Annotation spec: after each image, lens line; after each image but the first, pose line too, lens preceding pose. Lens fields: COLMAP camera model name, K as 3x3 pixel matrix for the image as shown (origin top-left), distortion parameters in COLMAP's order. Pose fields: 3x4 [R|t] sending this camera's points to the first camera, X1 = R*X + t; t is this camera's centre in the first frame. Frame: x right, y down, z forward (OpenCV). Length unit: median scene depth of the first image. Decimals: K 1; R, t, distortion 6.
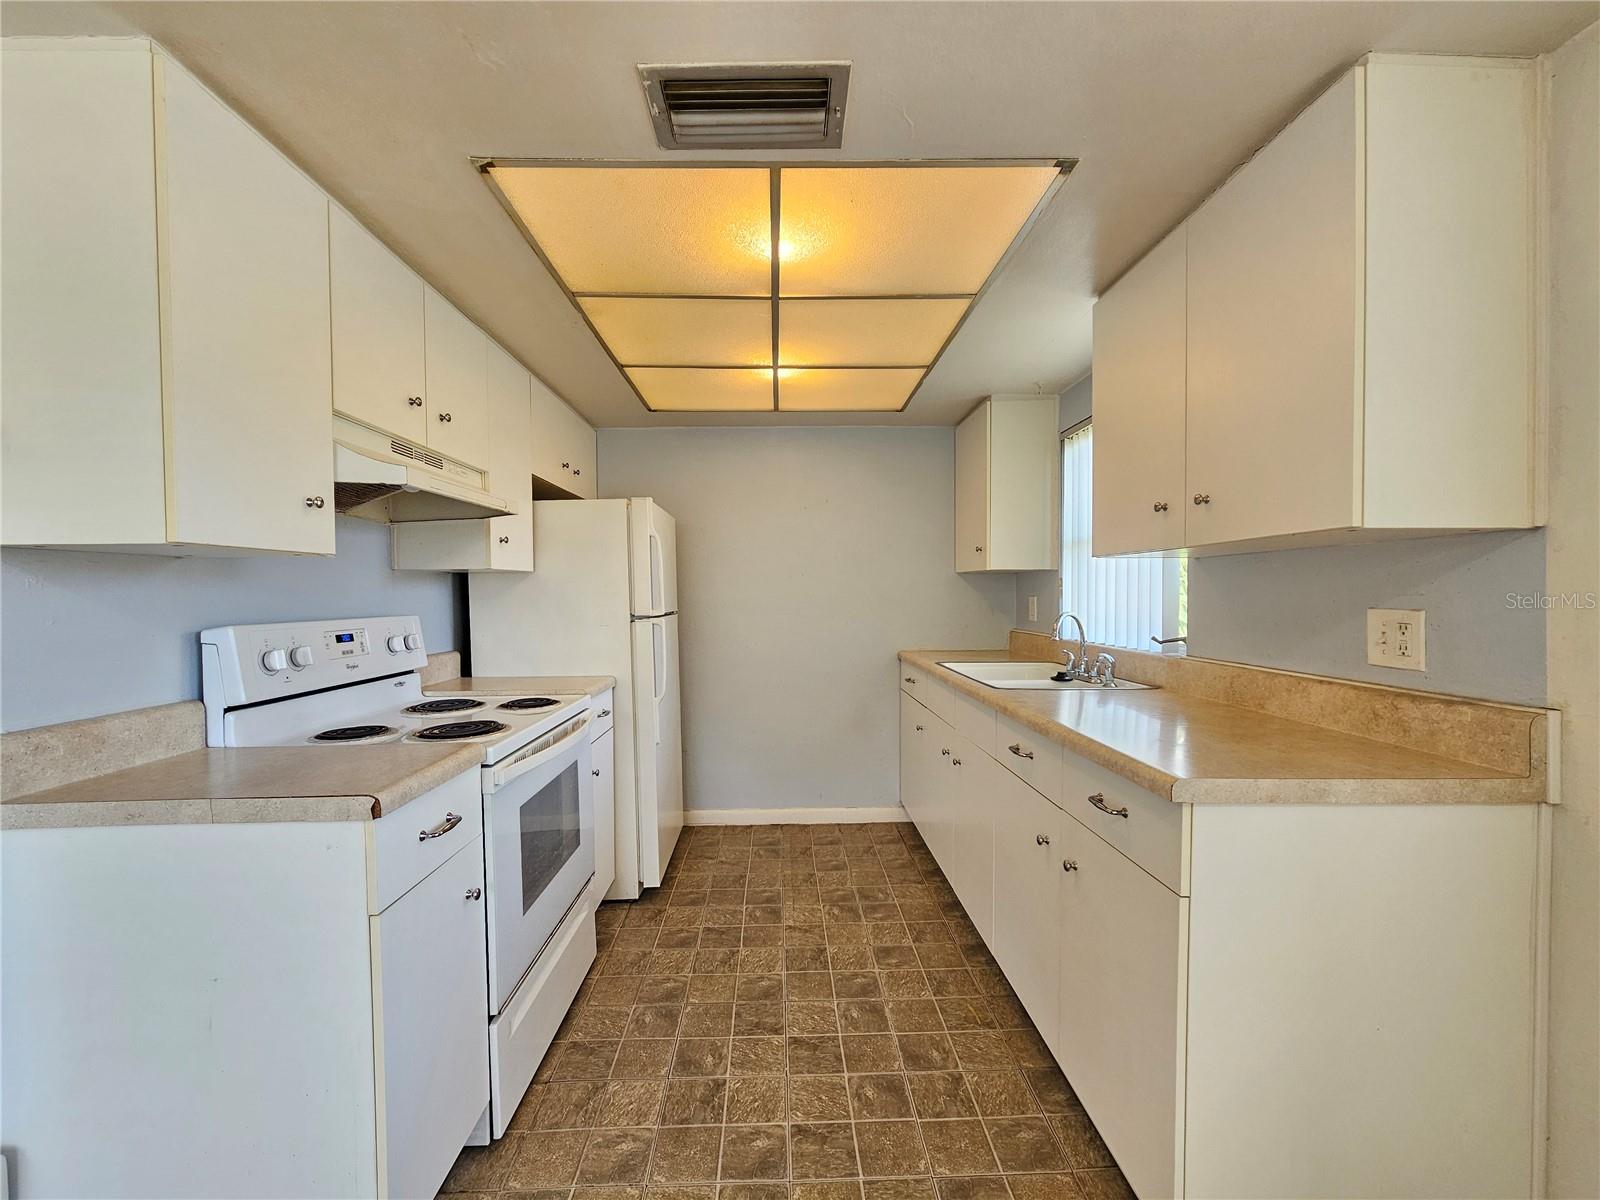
lens RADIAL K [[648.0, 0, 800.1], [0, 648.0, 606.8], [0, 0, 1]] dist [-0.003493, -0.000442]
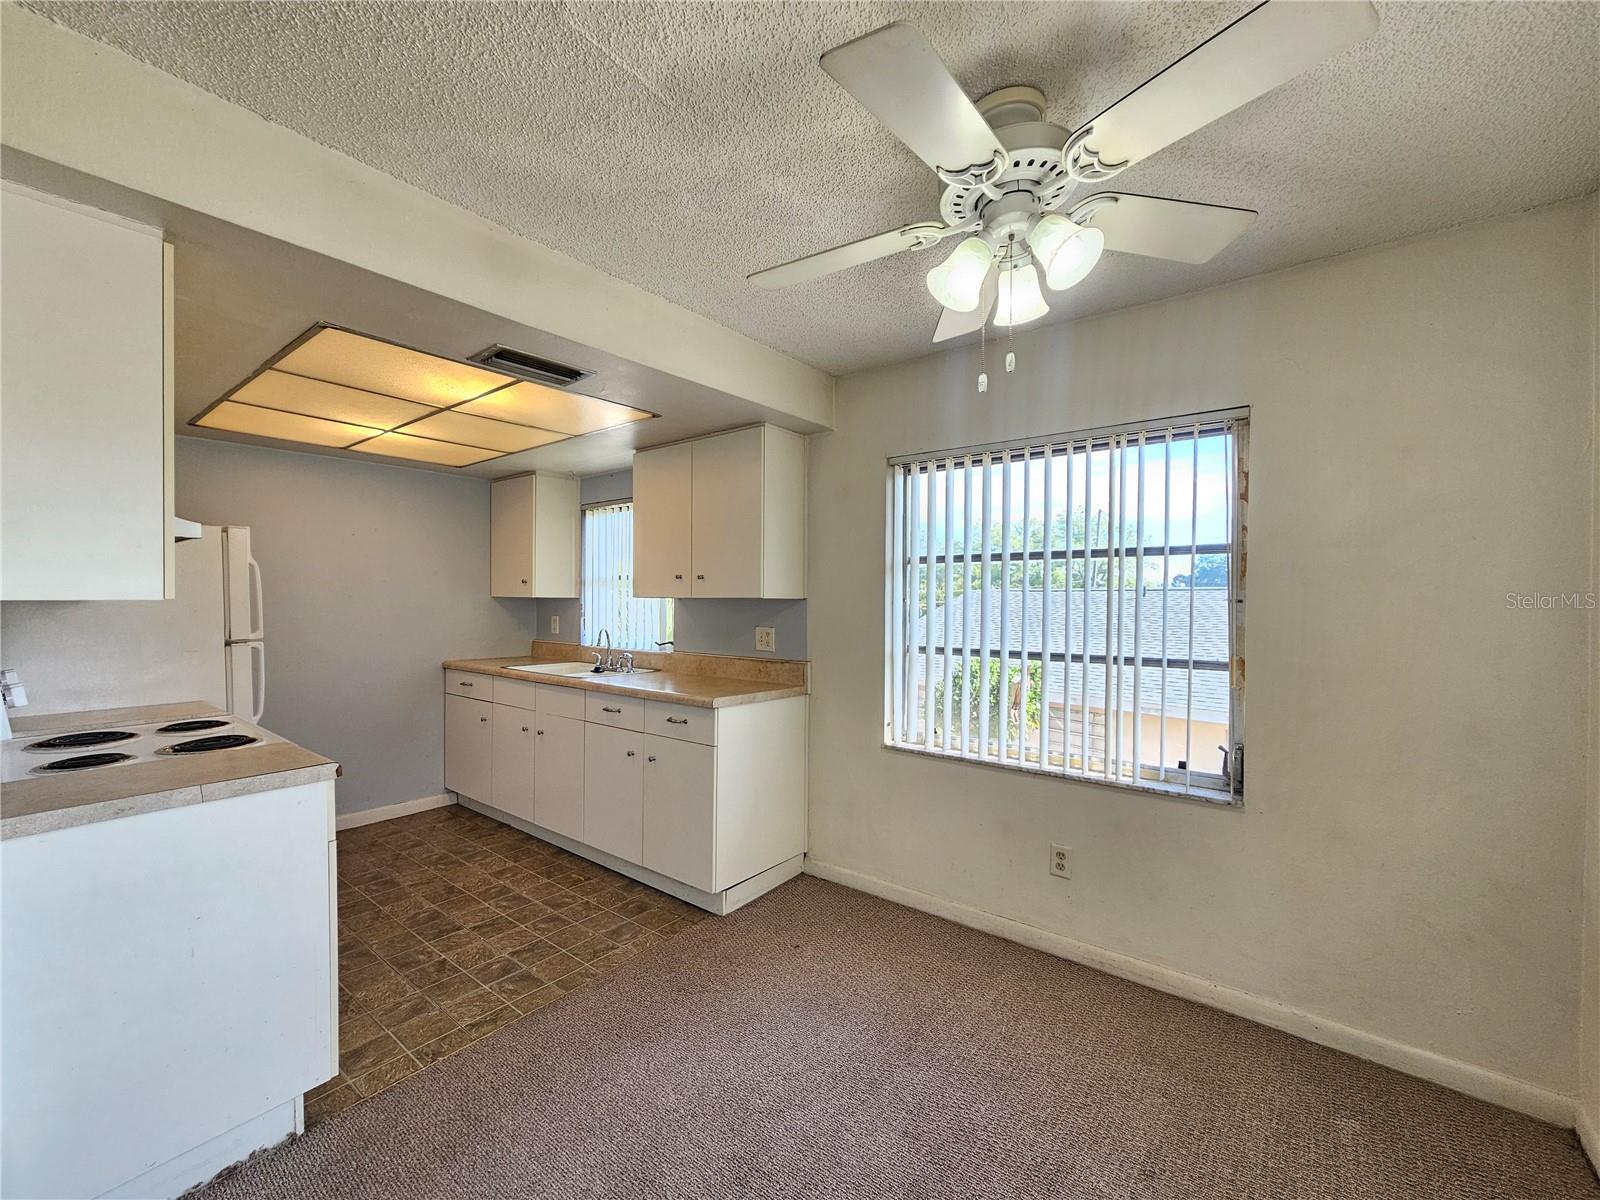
lens RADIAL K [[655.2, 0, 797.5], [0, 655.2, 607.5], [0, 0, 1]] dist [-0.000773, 0.000401]
pose [[0.639513, 0.002399, 0.768777, -0.638651], [0.004234, 0.999969, -0.006642, -0.037138], [-0.768769, 0.007502, 0.639483, -0.479271]]
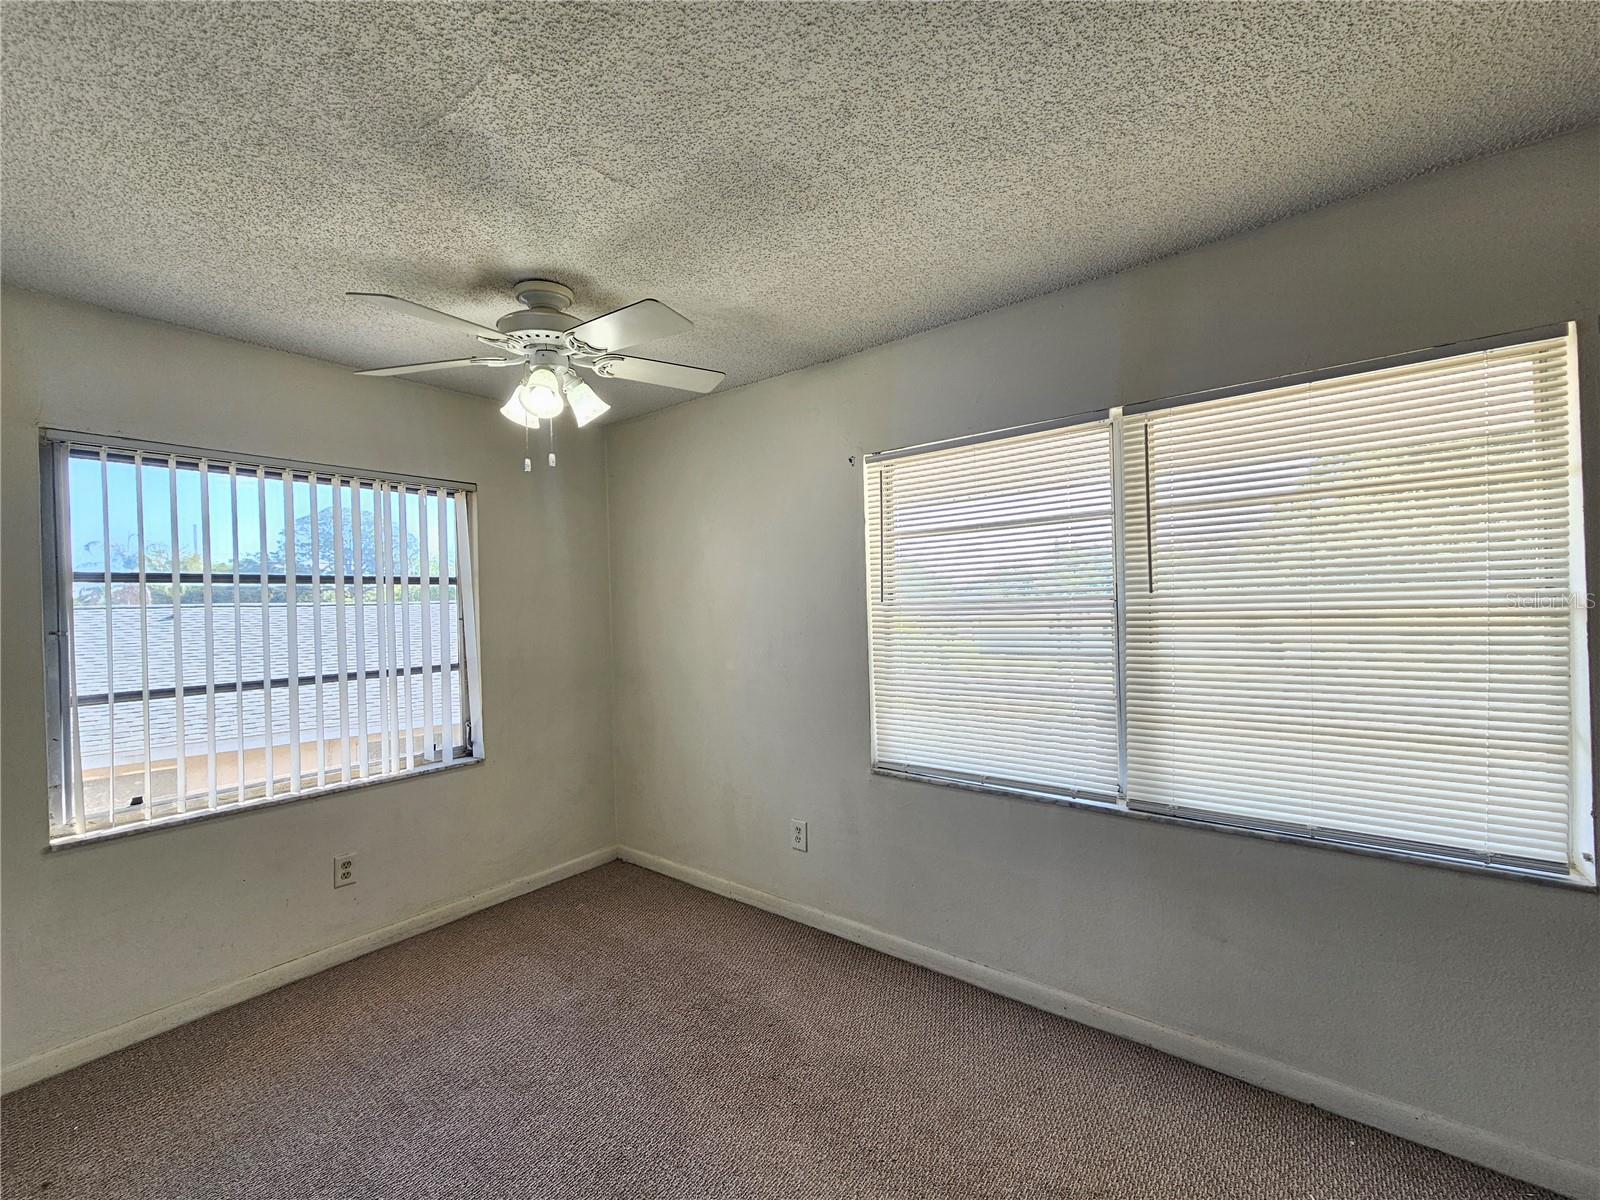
lens RADIAL K [[655.2, 0, 797.5], [0, 655.2, 607.5], [0, 0, 1]] dist [-0.000773, 0.000401]
pose [[-0.767645, 0.025960, 0.640349, -0.920140], [0.046228, 0.998819, 0.014926, -0.066786], [-0.639206, 0.041060, -0.767939, 0.368262]]
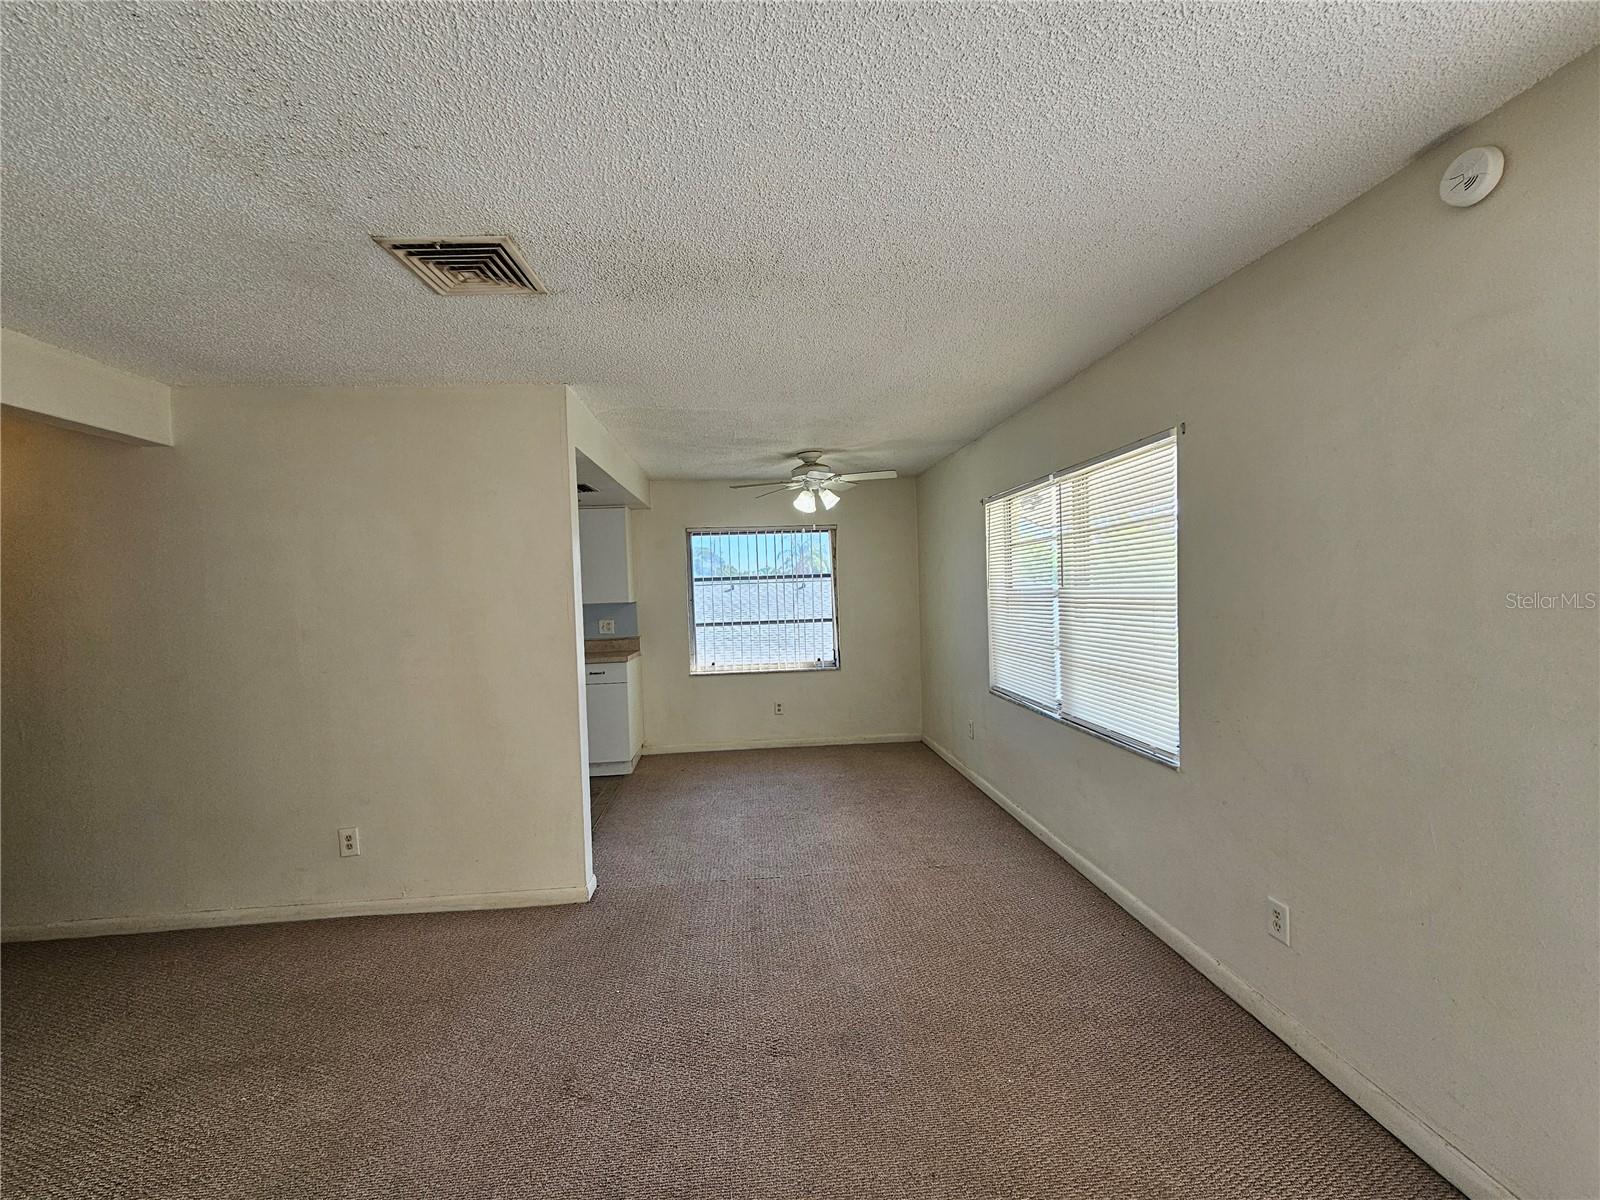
lens RADIAL K [[655.2, 0, 797.5], [0, 655.2, 607.5], [0, 0, 1]] dist [-0.000773, 0.000401]
pose [[-0.057913, -0.016438, 0.998186, -2.336008], [0.052267, 0.998443, 0.019475, -0.063584], [-0.996952, 0.053300, -0.056964, 0.011788]]
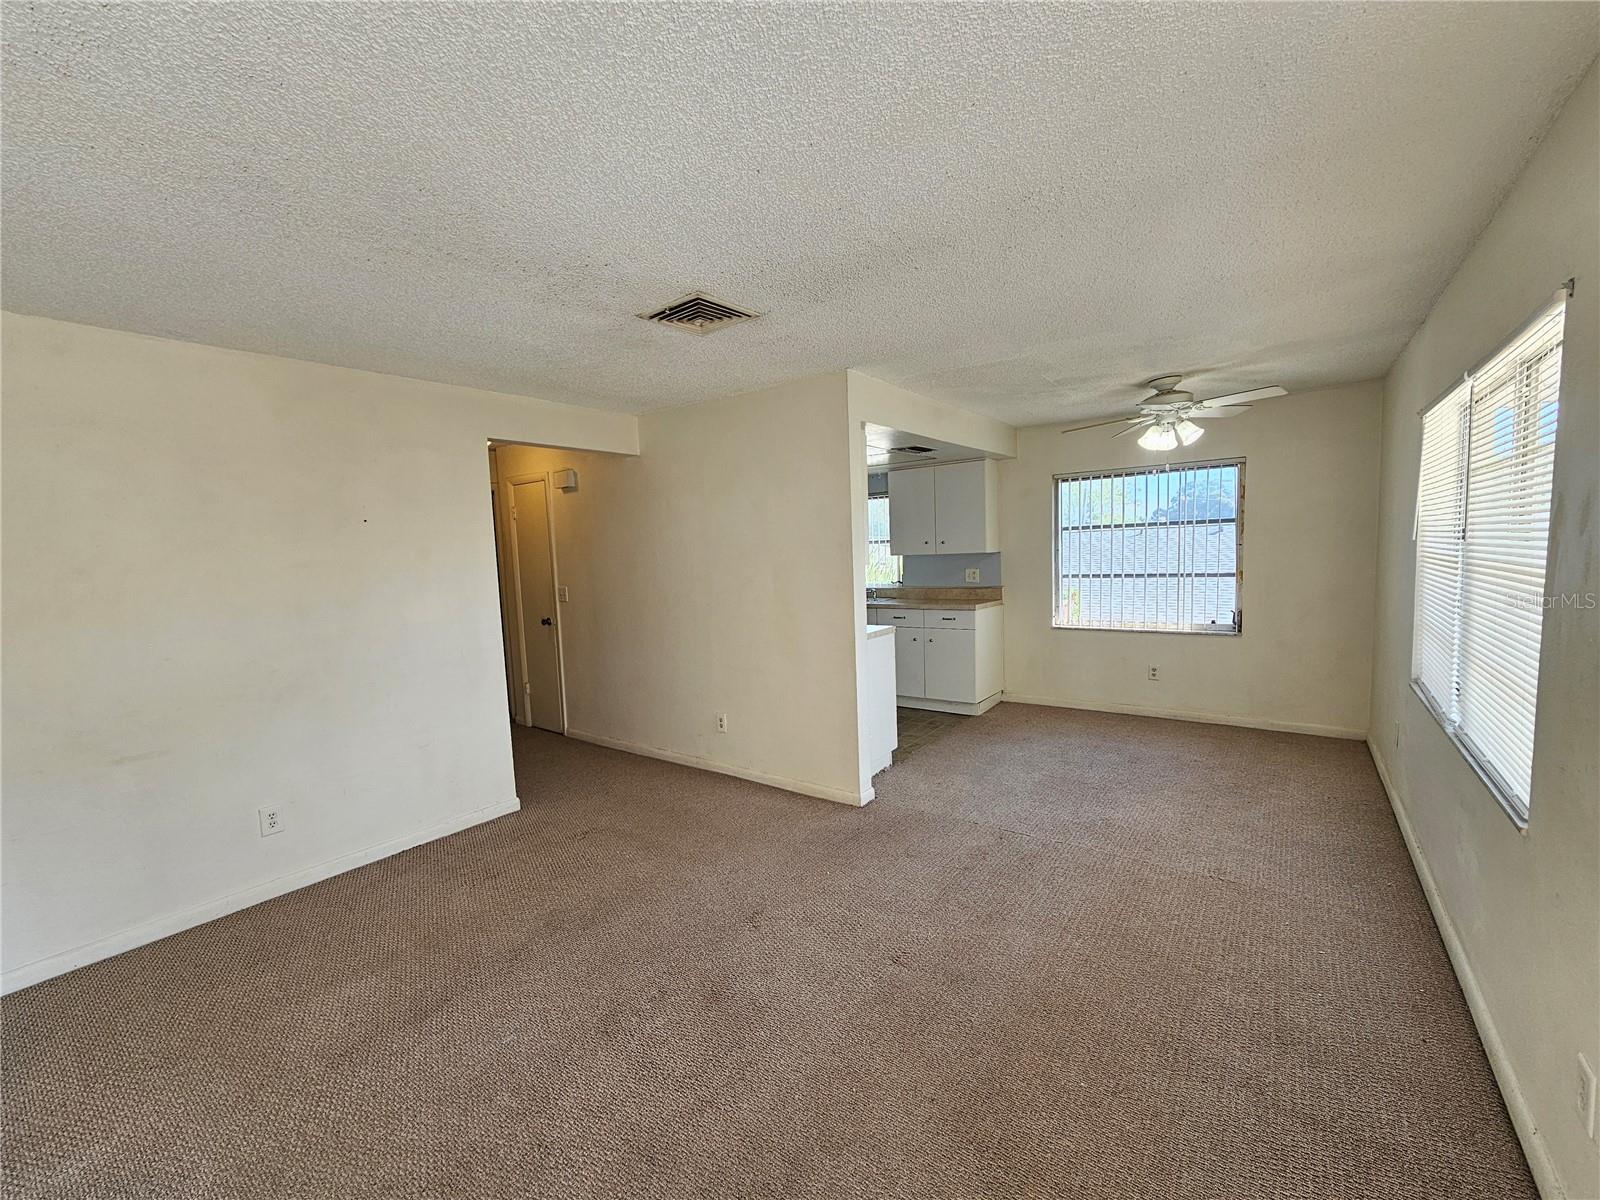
lens RADIAL K [[655.2, 0, 797.5], [0, 655.2, 607.5], [0, 0, 1]] dist [-0.000773, 0.000401]
pose [[0.614133, -0.083584, 0.784764, -2.296879], [0.047452, 0.996487, 0.069001, -0.066842], [-0.787774, -0.005137, 0.615942, -0.551228]]
